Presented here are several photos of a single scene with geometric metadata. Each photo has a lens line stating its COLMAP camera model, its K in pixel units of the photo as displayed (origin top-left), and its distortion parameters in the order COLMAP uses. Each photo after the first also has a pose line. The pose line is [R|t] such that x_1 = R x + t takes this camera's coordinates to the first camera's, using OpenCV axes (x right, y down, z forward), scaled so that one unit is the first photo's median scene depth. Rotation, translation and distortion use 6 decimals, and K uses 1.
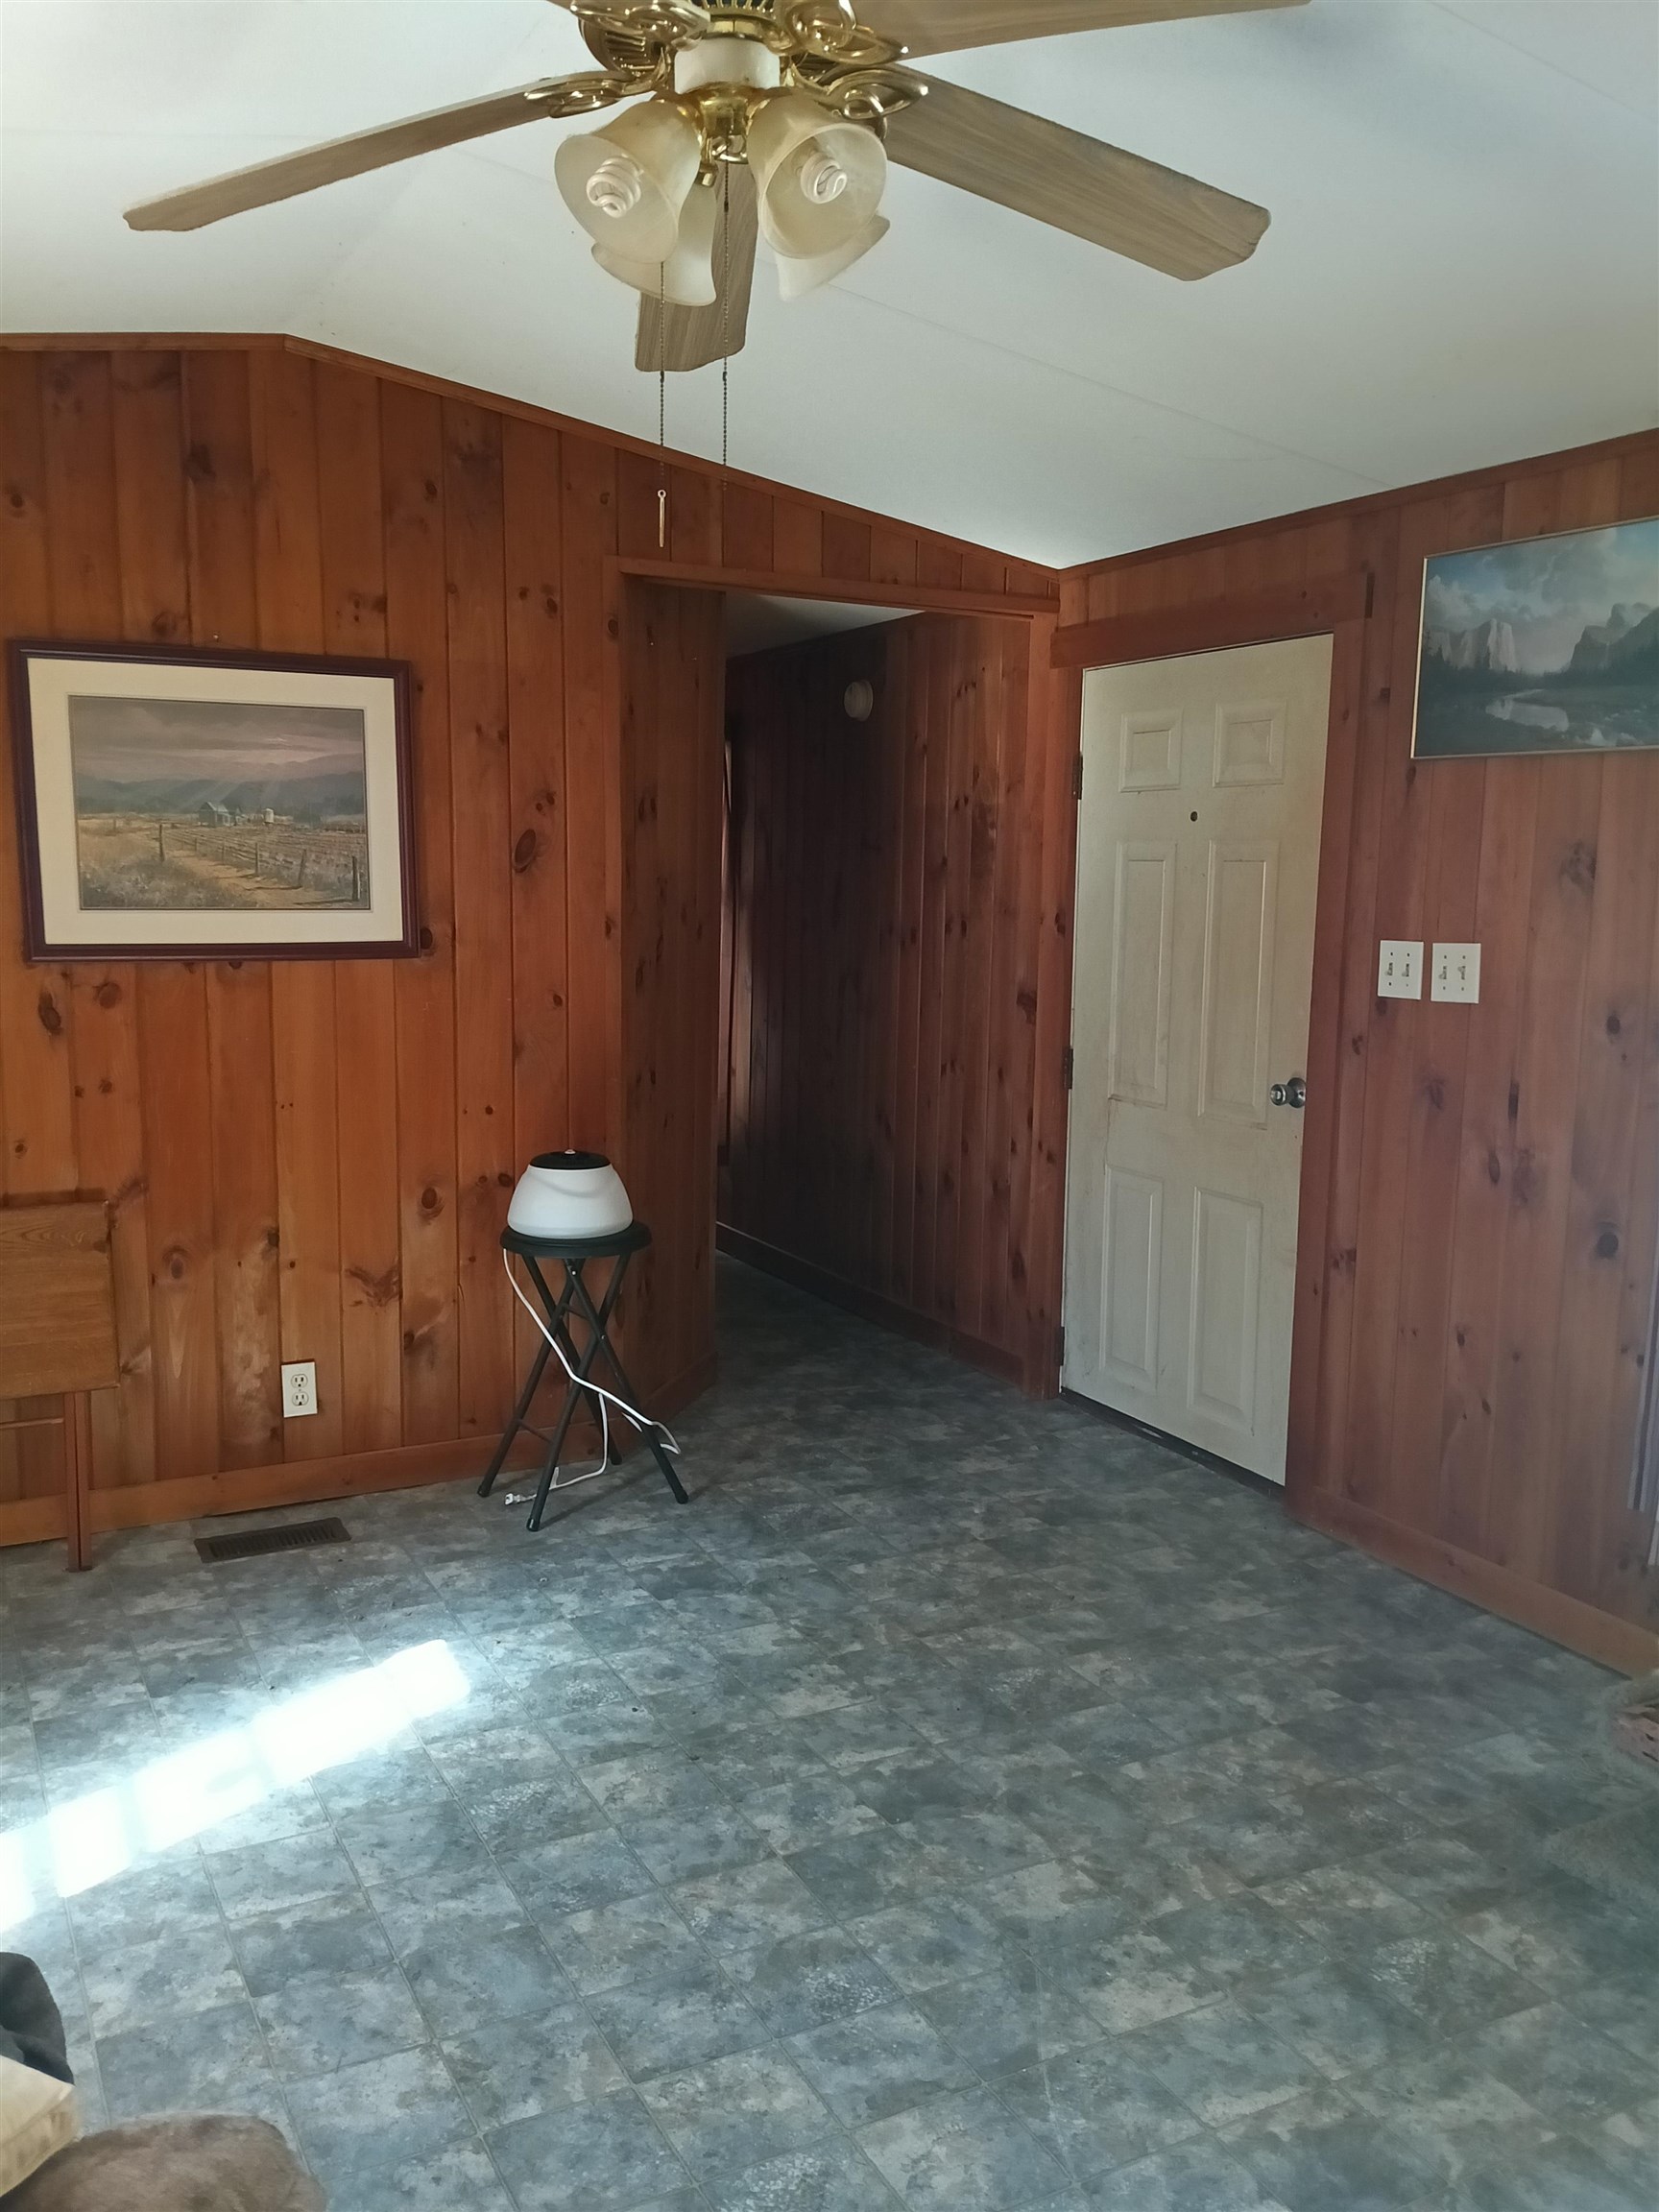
lens RADIAL K [[1816.3, 0, 773.1], [0, 1816.3, 1140.6], [0, 0, 1]] dist [0.089581, -0.184840]
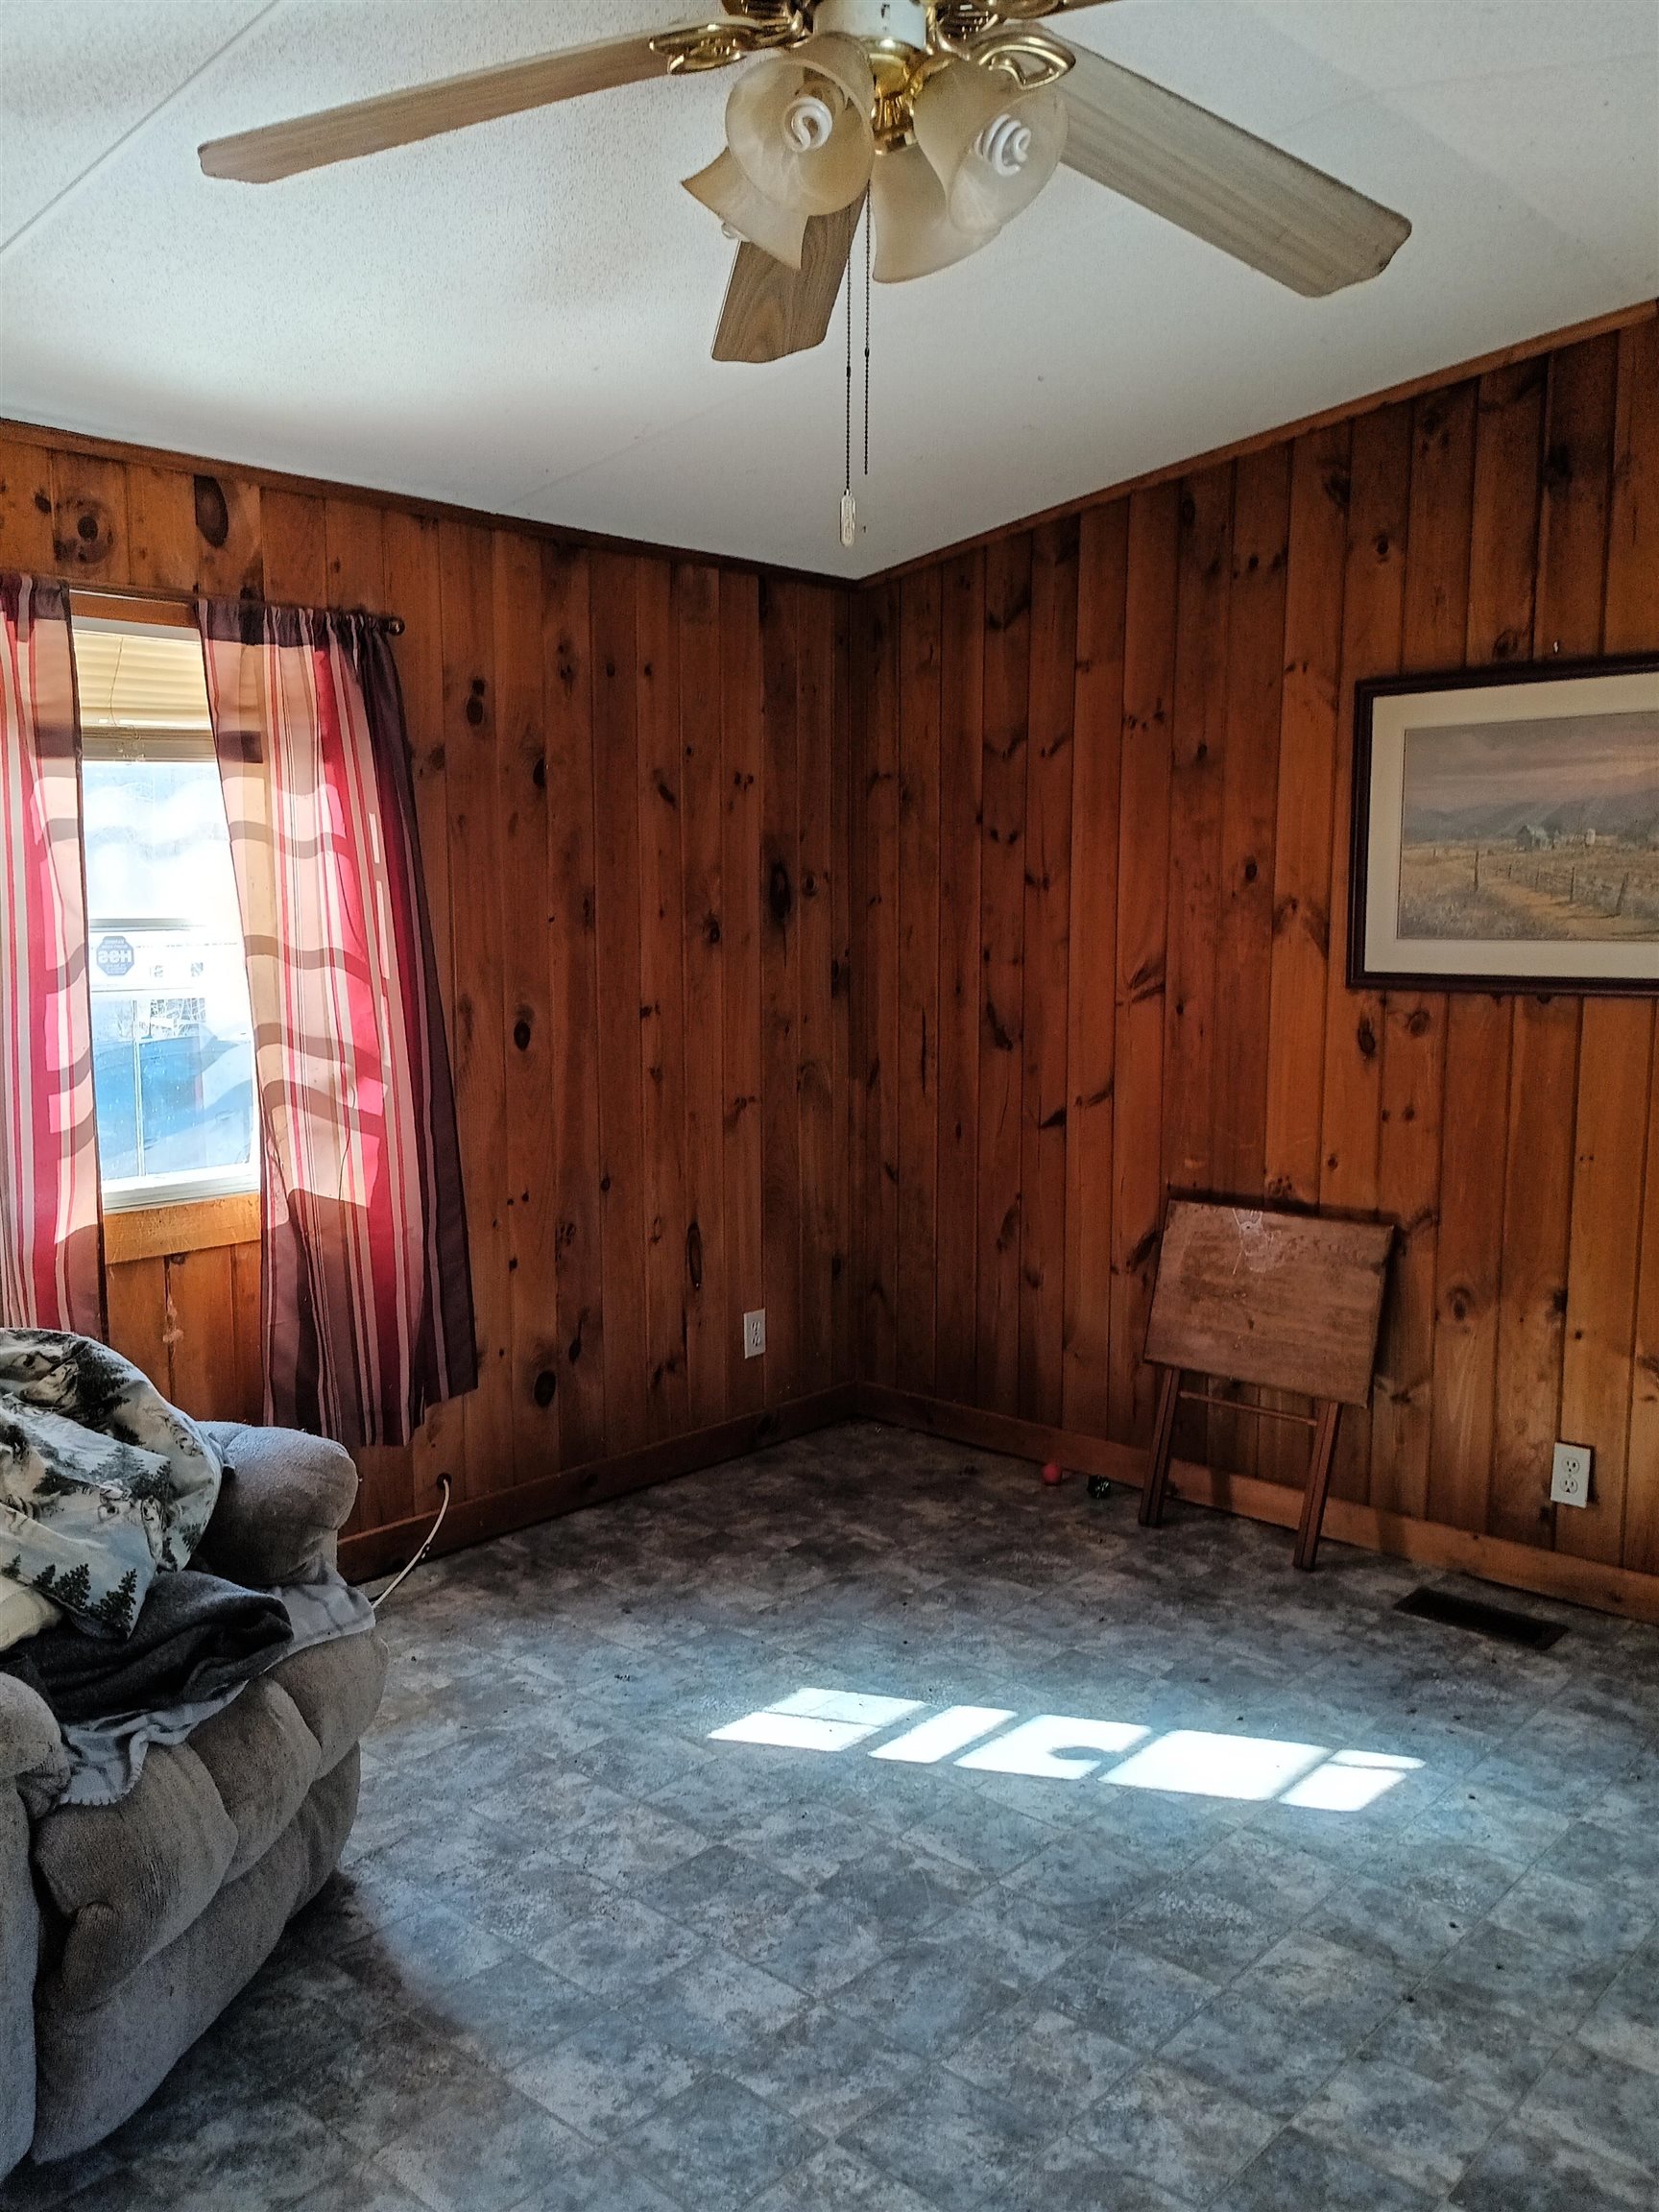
lens RADIAL K [[1758.6, 0, 824.3], [0, 1758.6, 1119.7], [0, 0, 1]] dist [0.088915, -0.142363]
pose [[0.366357, 0.105763, -0.924444, 0.426431], [-0.134866, 0.989063, 0.059708, -0.041725], [0.920649, 0.102802, 0.376614, 0.342700]]
